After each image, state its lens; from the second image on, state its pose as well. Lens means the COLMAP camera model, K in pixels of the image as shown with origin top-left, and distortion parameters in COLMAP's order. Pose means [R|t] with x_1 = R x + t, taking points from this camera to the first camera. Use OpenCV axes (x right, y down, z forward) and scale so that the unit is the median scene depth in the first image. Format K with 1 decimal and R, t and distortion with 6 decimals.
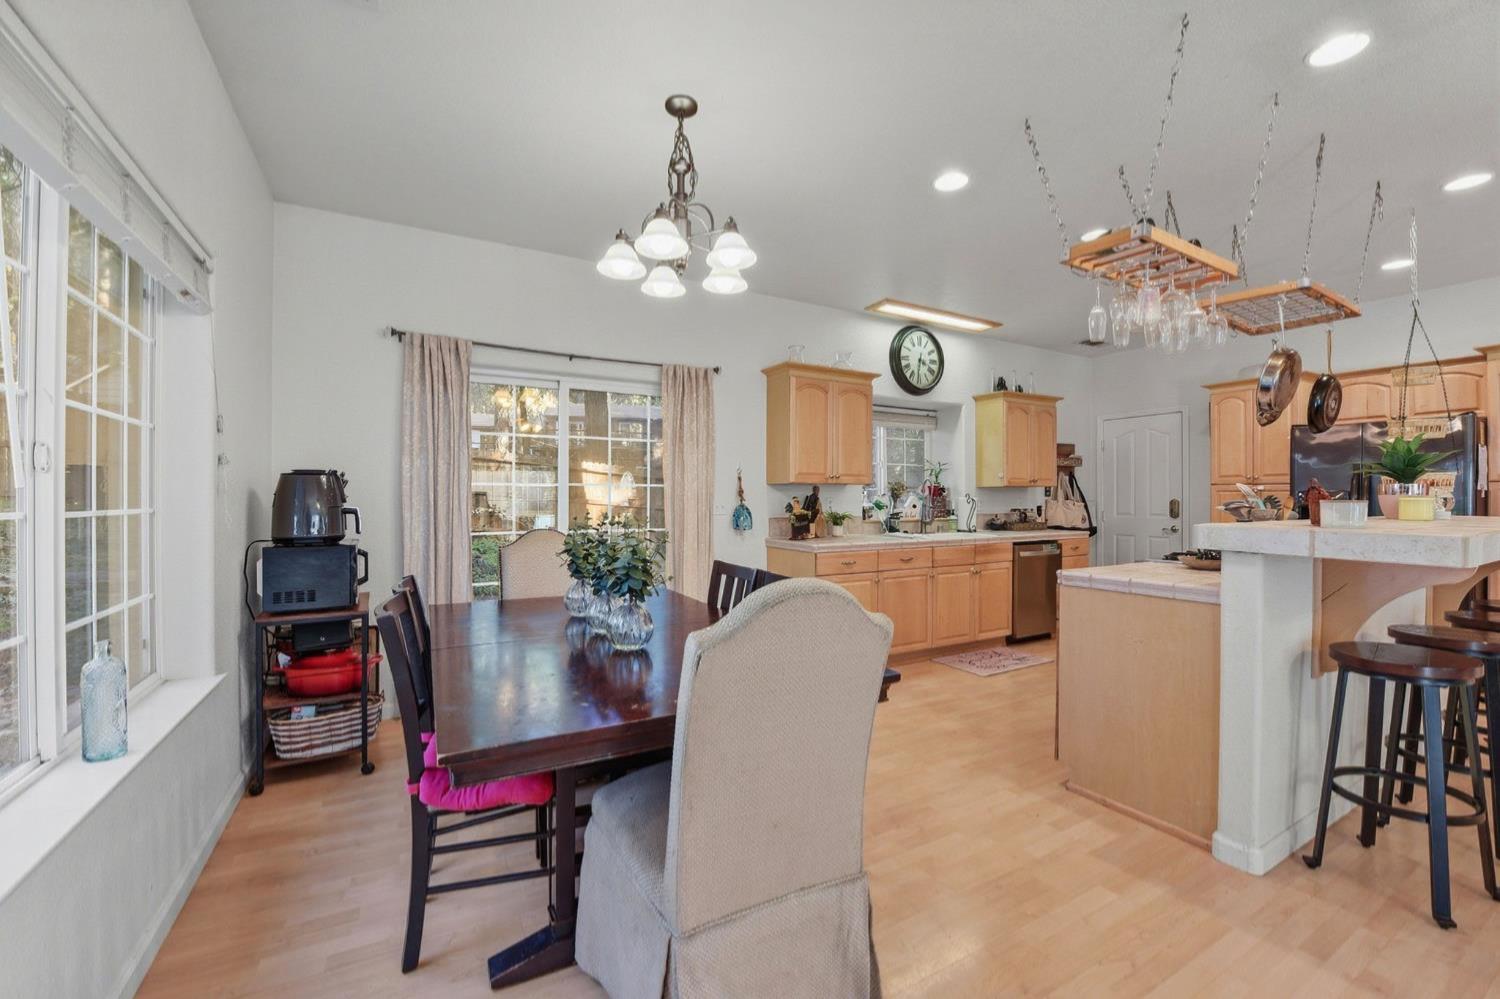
lens RADIAL K [[605.7, 0, 750.0], [0, 605.7, 499.5], [0, 0, 1]] dist [-0.017453, -0.000650]
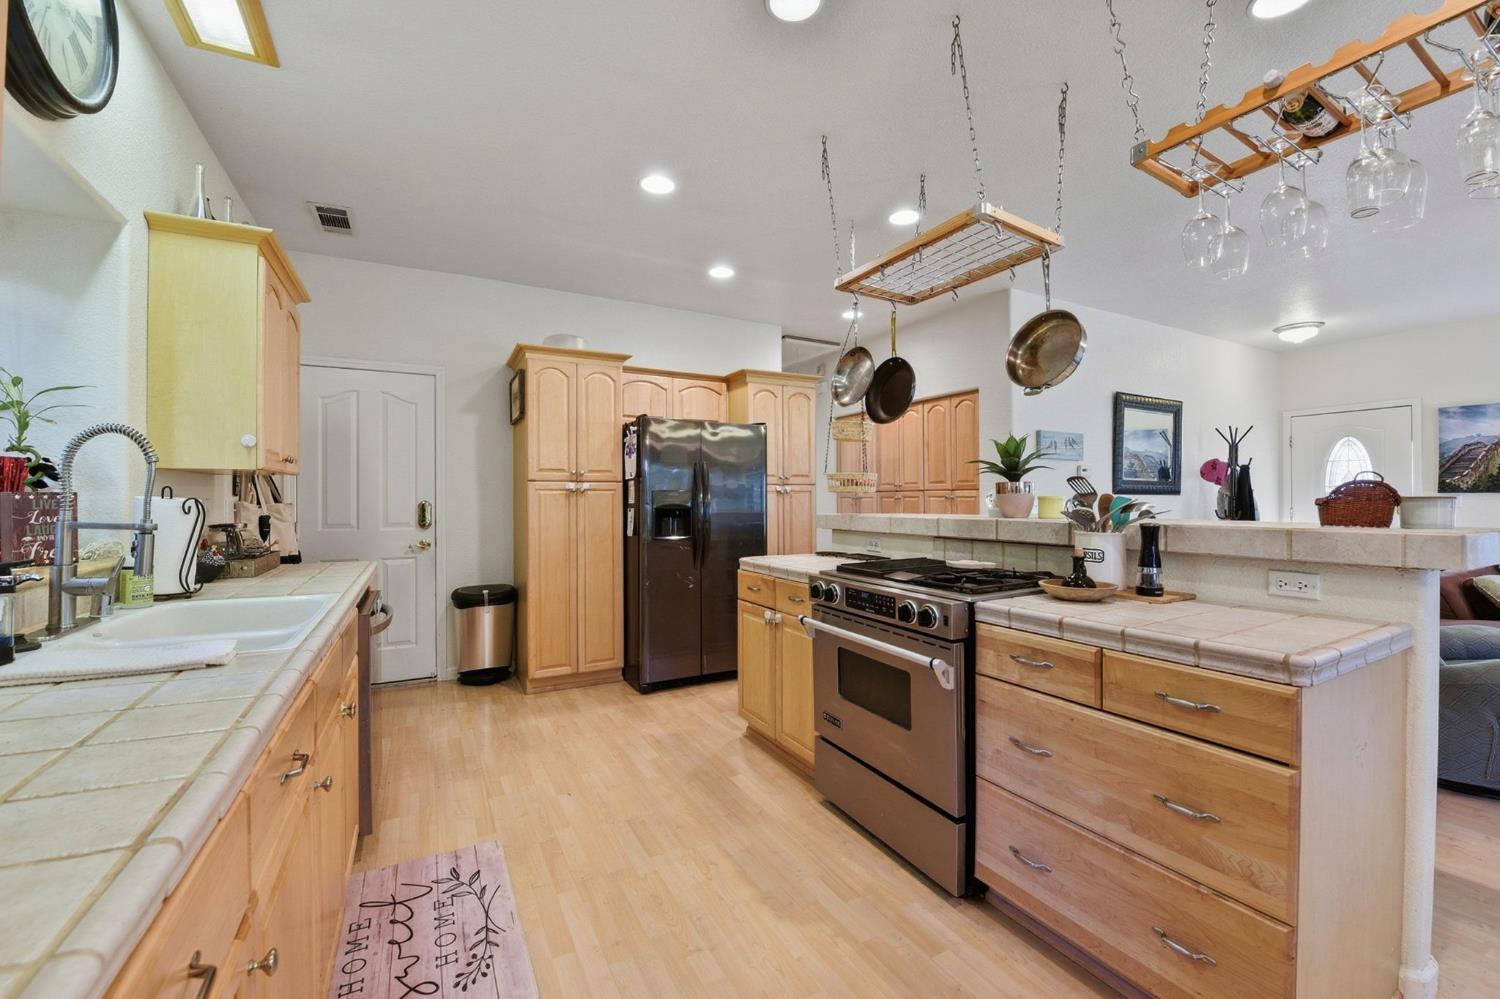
lens RADIAL K [[605.7, 0, 750.0], [0, 605.7, 499.5], [0, 0, 1]] dist [-0.017453, -0.000650]
pose [[0.017063, -0.000243, 0.999854, 0.037110], [0.005416, 0.999985, 0.000150, -0.000068], [-0.999840, 0.005413, 0.017064, 0.807362]]
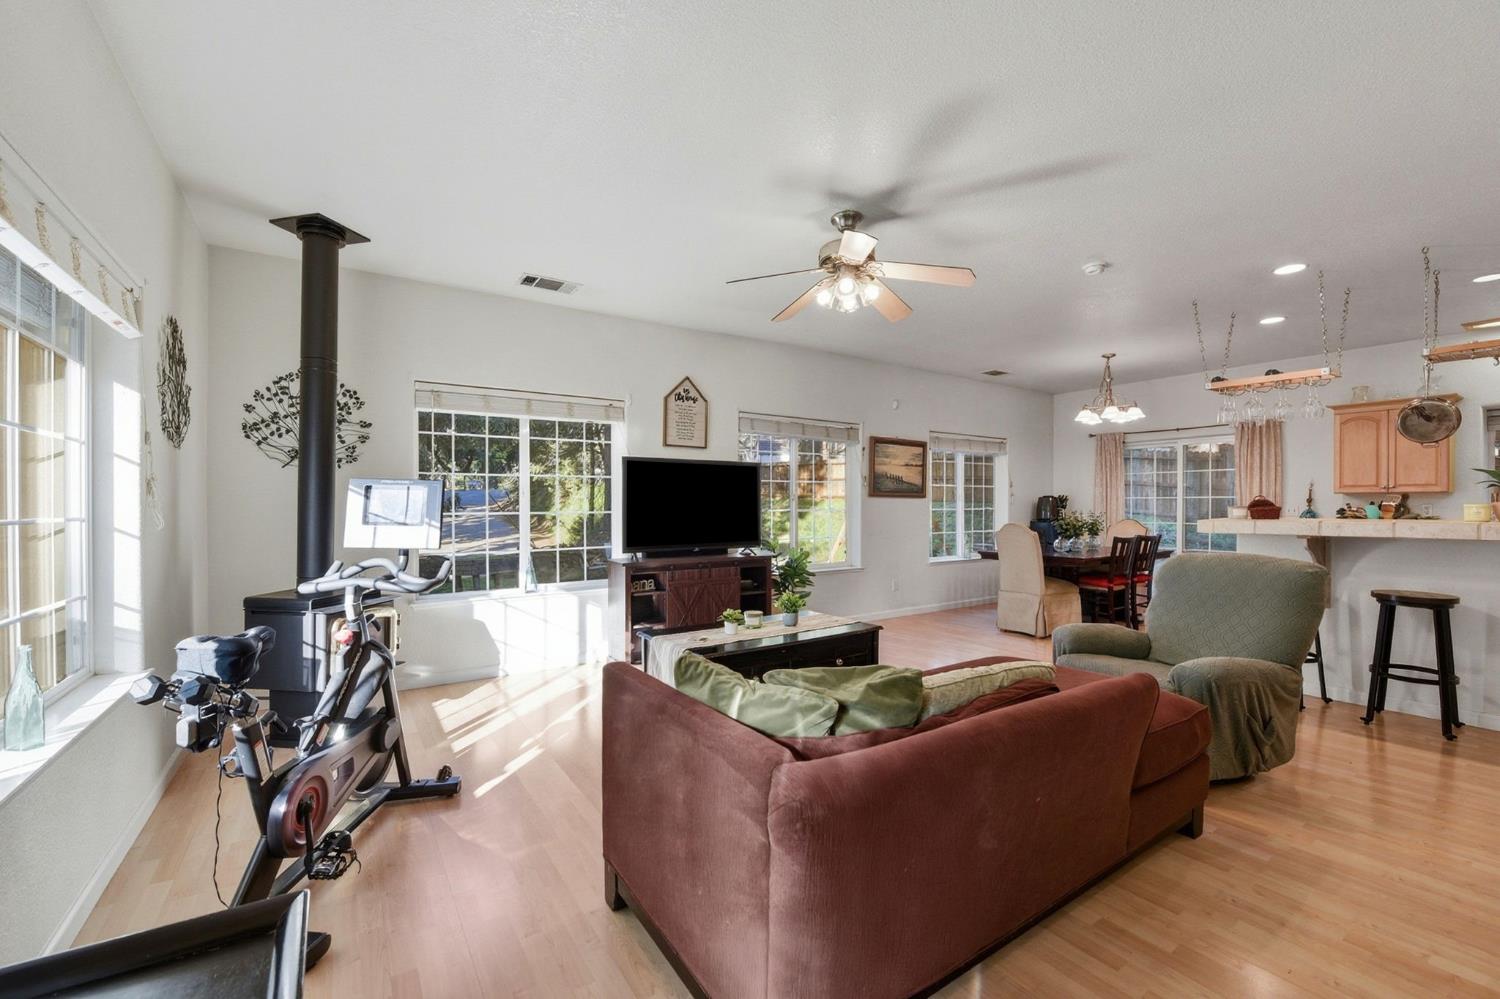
lens RADIAL K [[612.1, 0, 748.6], [0, 612.1, 503.6], [0, 0, 1]] dist [-0.016666, -0.000259]
pose [[0.070040, -0.003942, -0.997536, 1.250203], [-0.000182, 0.999992, -0.003965, -0.000505], [0.997544, 0.000459, 0.070039, -0.390538]]
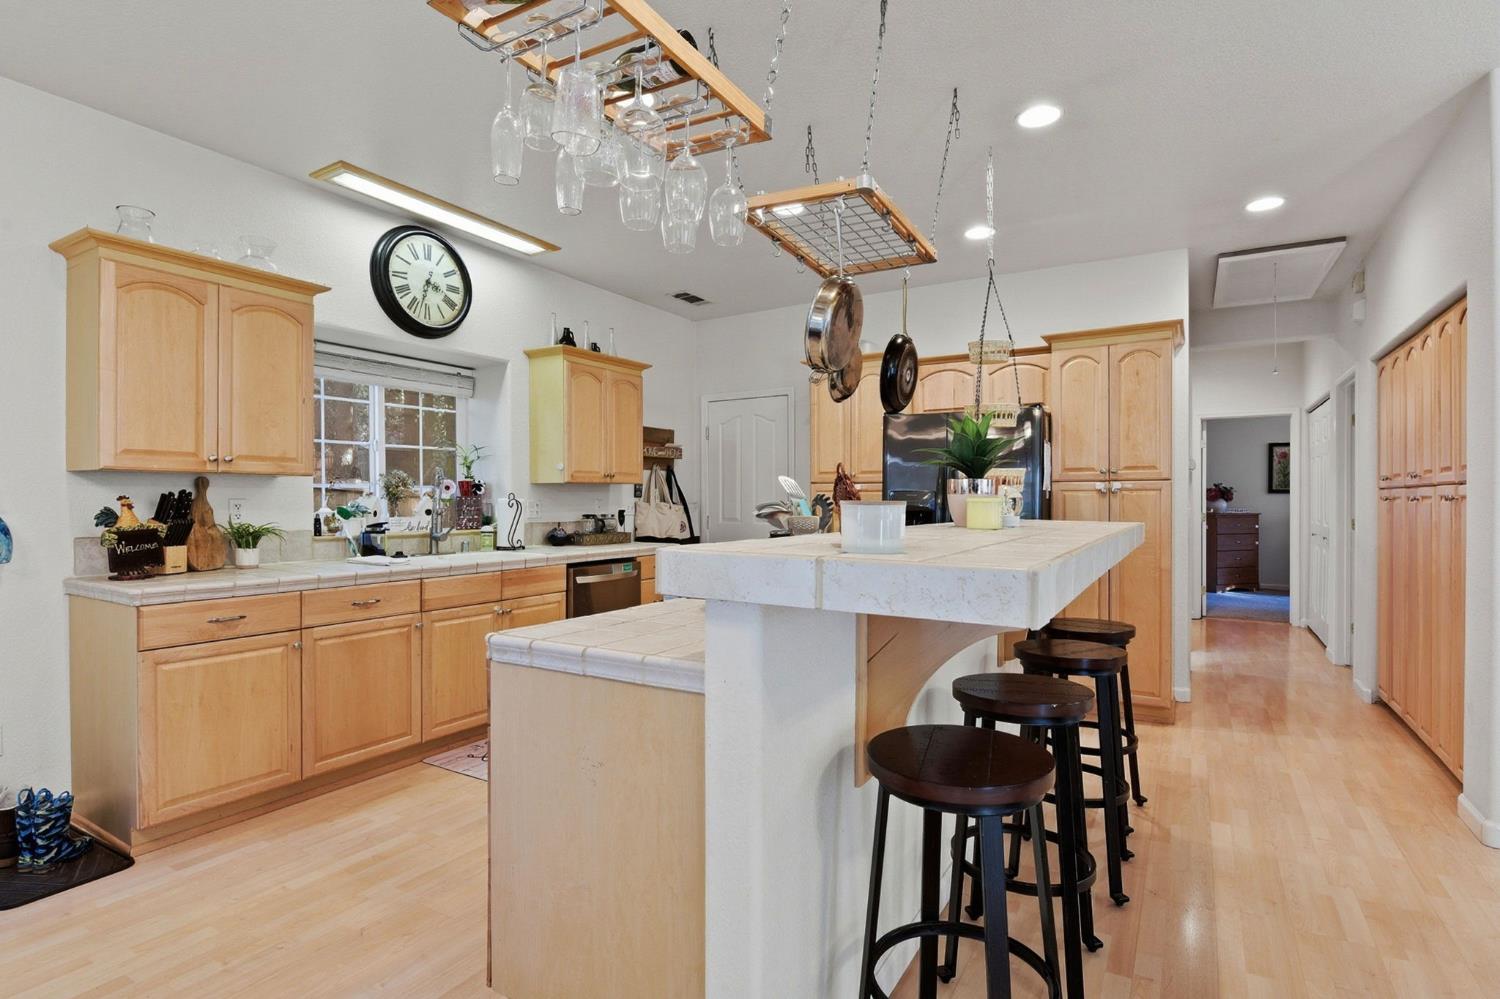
lens RADIAL K [[739.1, 0, 745.1], [0, 739.1, 507.8], [0, 0, 1]] dist [-0.007283, 0.000015]
pose [[0.874245, -0.004865, 0.485461, 0.227734], [0.001094, 0.999967, 0.008050, 0.000825], [-0.485484, -0.006507, 0.874221, 0.184118]]
